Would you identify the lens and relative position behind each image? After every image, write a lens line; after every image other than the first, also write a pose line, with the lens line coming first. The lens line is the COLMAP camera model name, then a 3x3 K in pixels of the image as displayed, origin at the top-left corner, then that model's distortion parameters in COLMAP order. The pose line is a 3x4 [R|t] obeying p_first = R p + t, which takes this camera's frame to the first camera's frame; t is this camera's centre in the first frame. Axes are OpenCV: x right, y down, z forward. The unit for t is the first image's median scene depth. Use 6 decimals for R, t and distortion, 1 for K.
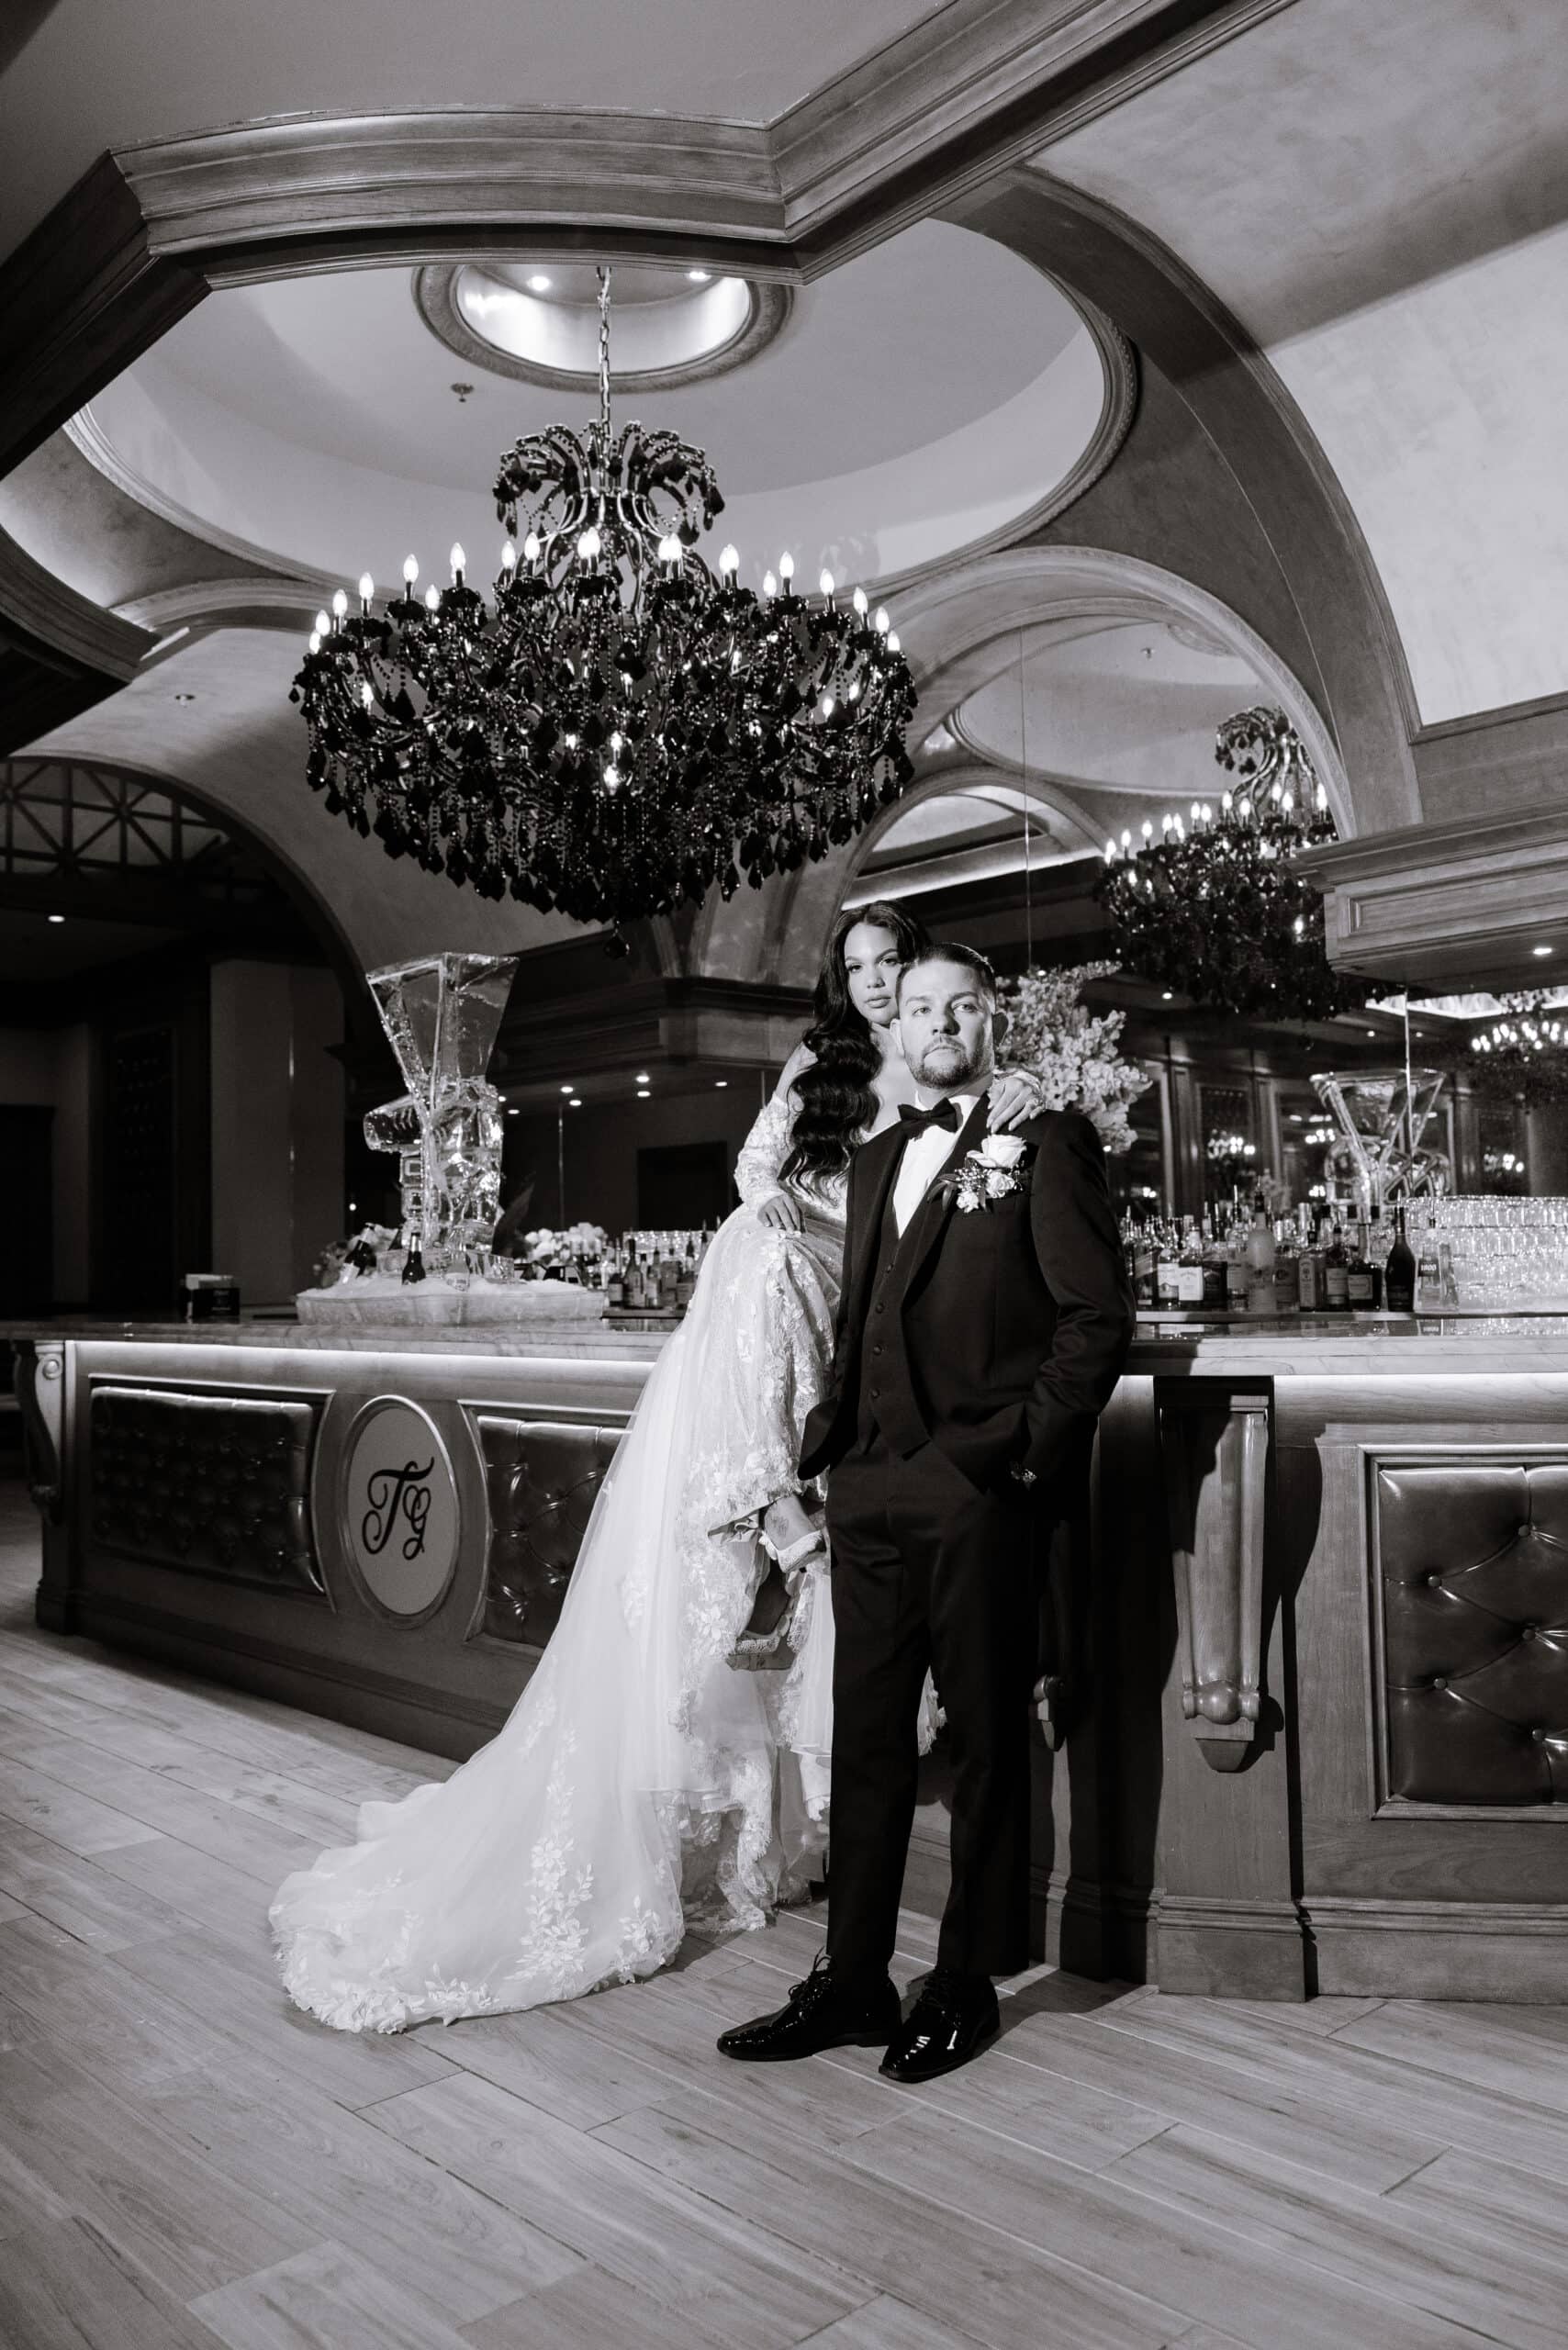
lens RADIAL K [[1820.4, 0, 774.9], [0, 1820.4, 1177.2], [0, 0, 1]] dist [0.000607, 0.008202]
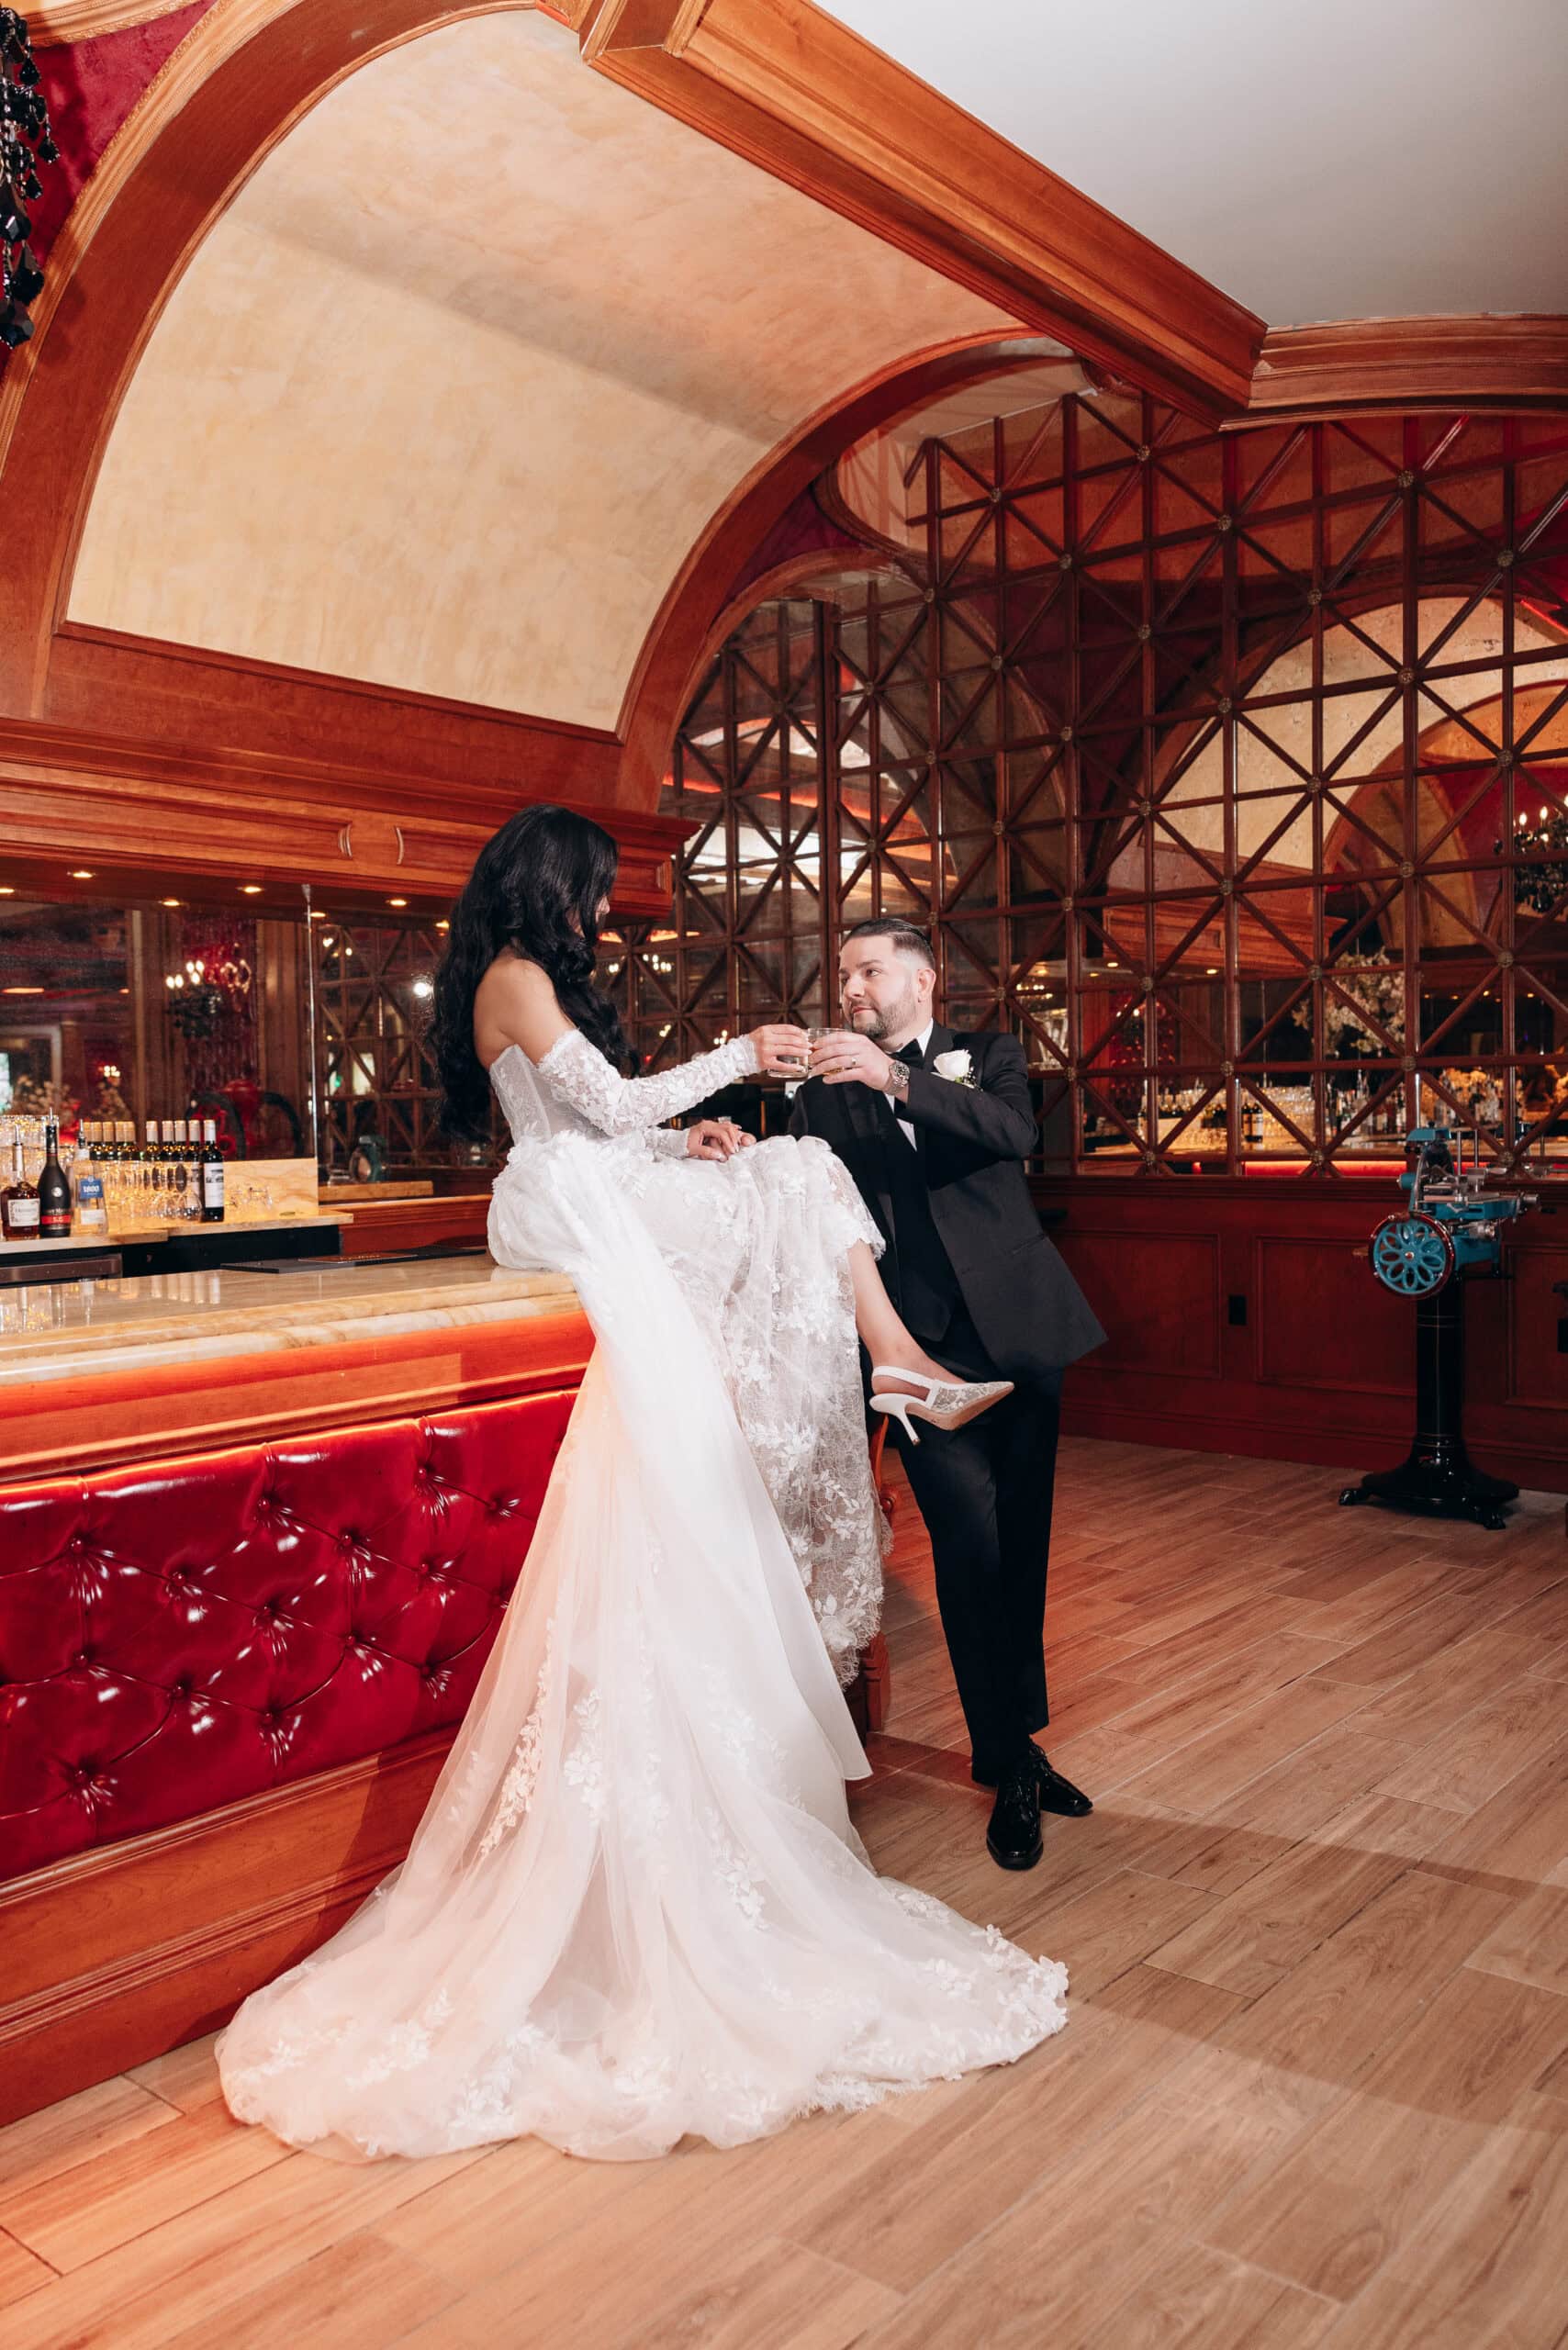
lens RADIAL K [[1820.9, 0, 792.2], [0, 1820.9, 1175.5], [0, 0, 1]] dist [0.001368, 0.005457]
pose [[-0.113547, -0.012492, 0.993454, -0.828195], [-0.025246, 0.999634, 0.009684, 0.029895], [-0.993212, -0.023981, -0.113820, 0.943516]]
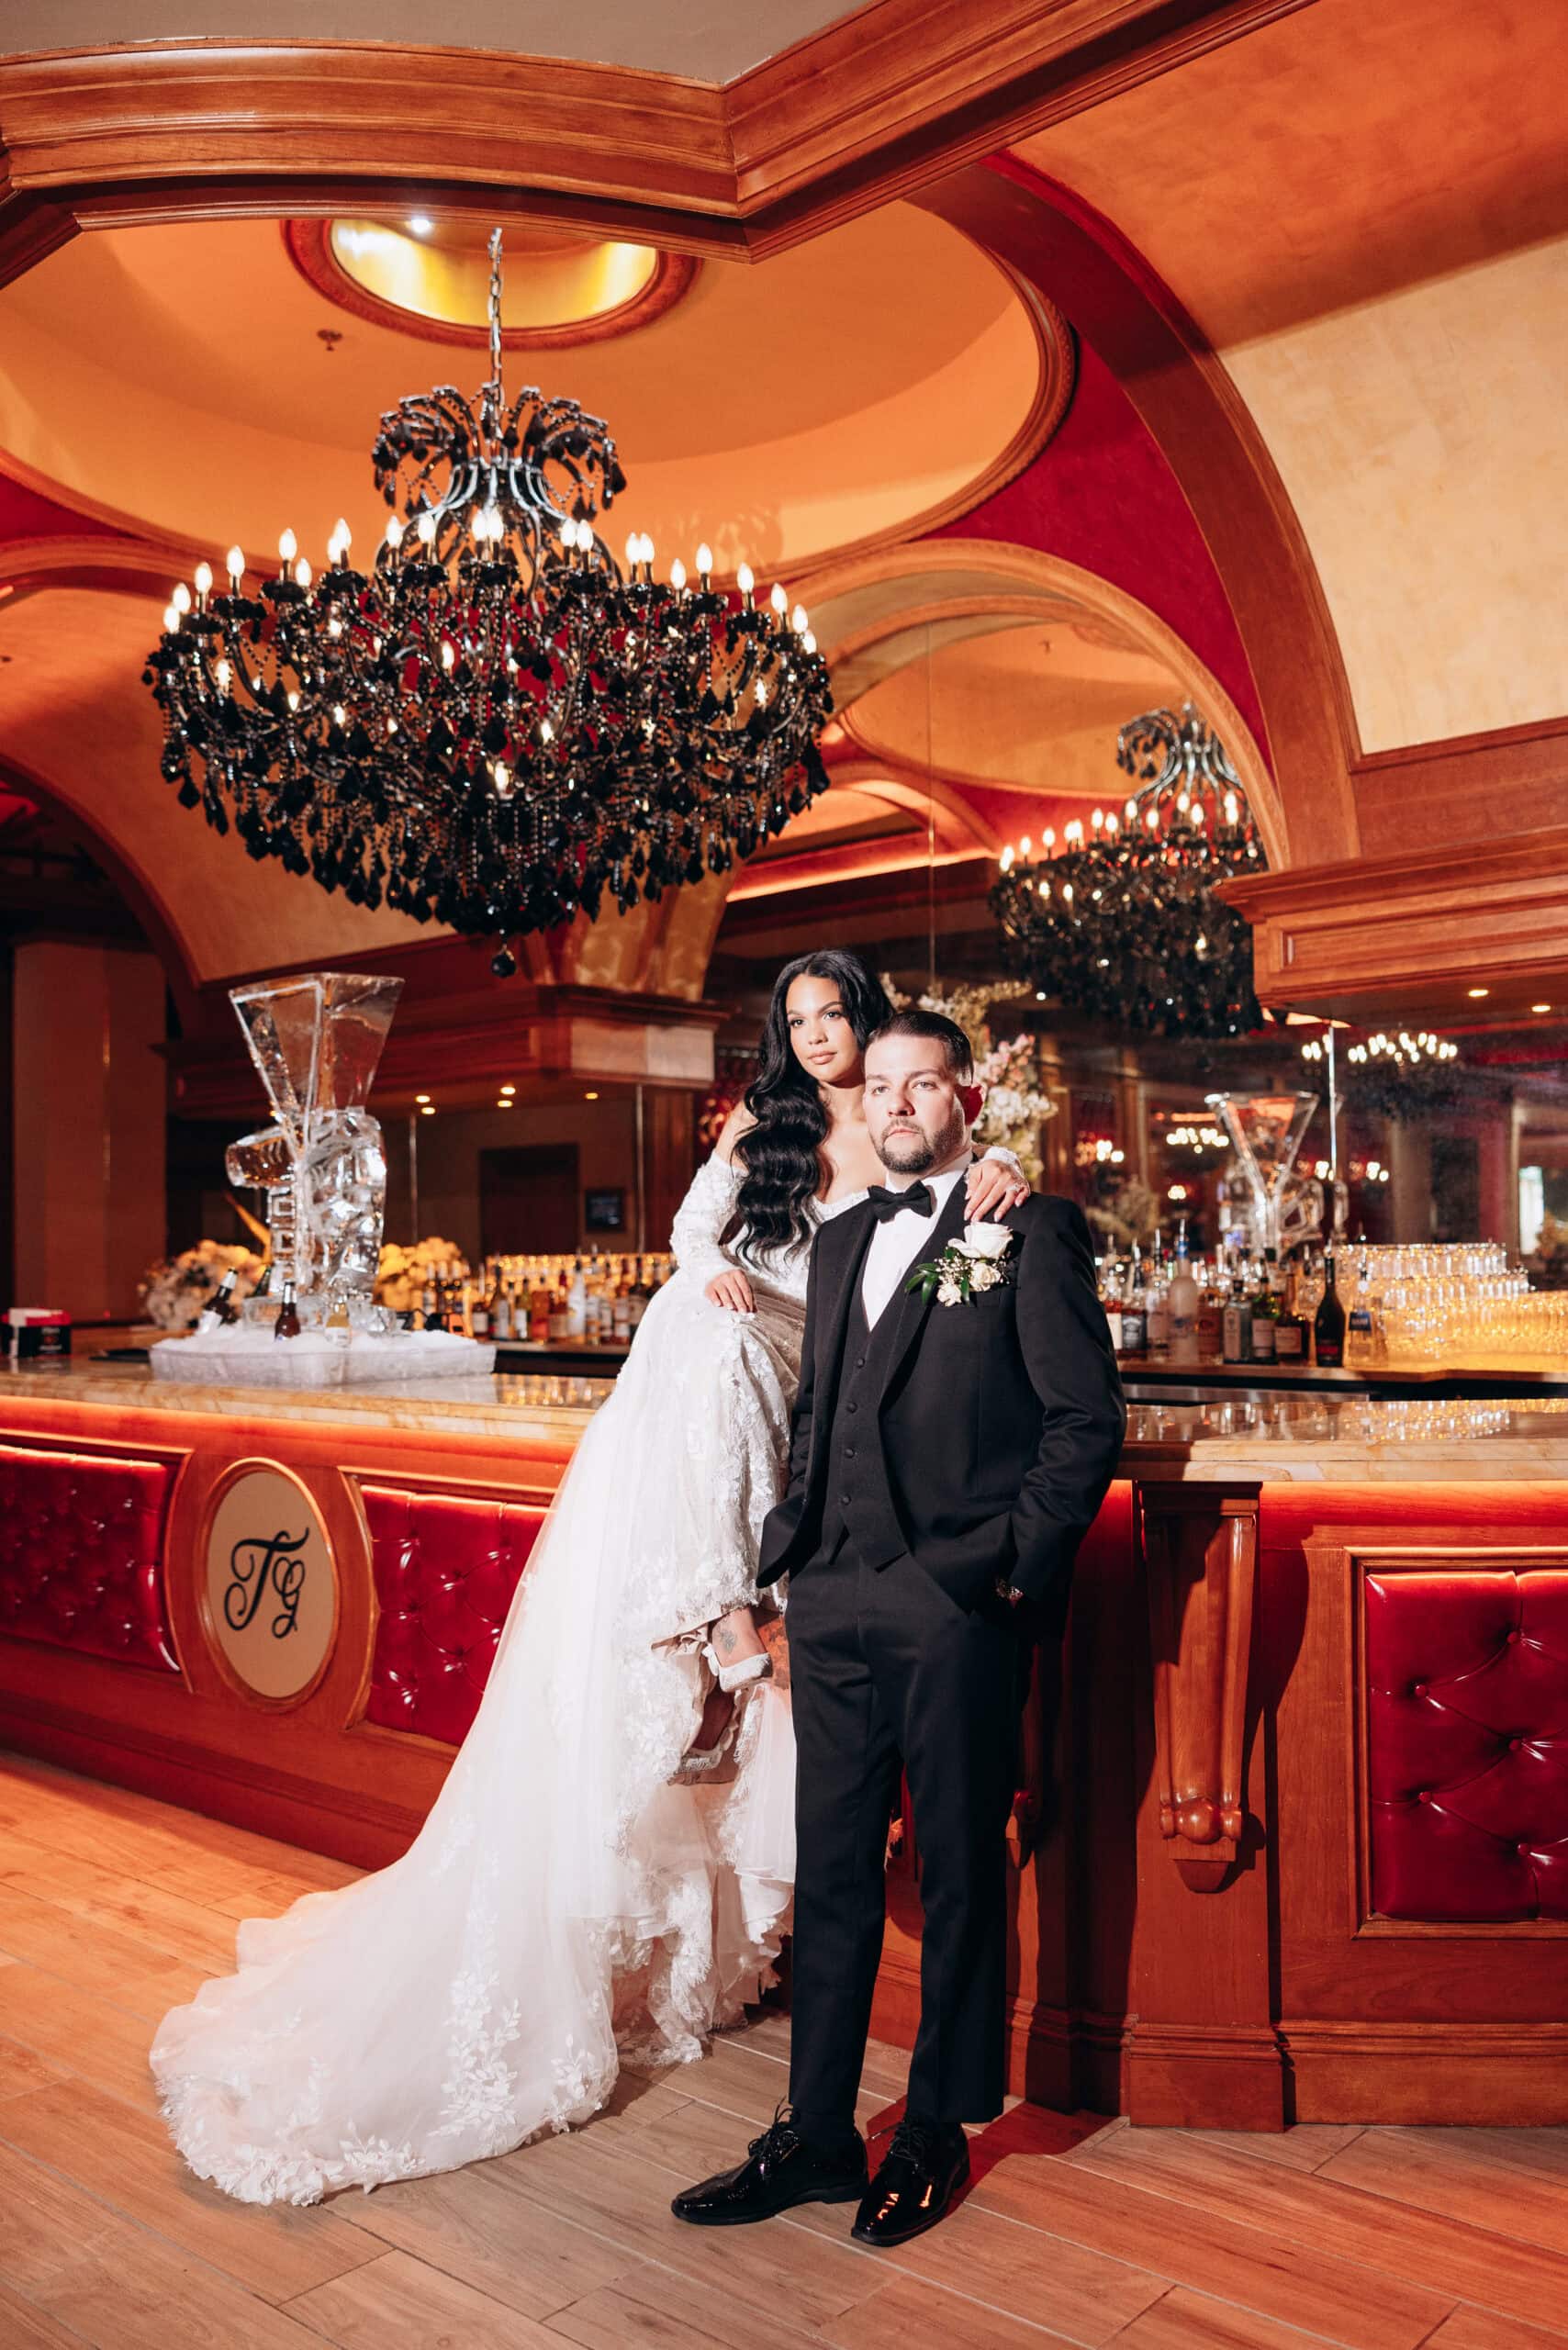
lens RADIAL K [[1911.2, 0, 787.5], [0, 1911.2, 1214.0], [0, 0, 1]] dist [0.001451, 0.007422]
pose [[0.995163, 0.009416, 0.097785, -0.052640], [-0.012086, 0.999569, 0.026742, -0.038765], [-0.097491, -0.027794, 0.994848, 0.031882]]
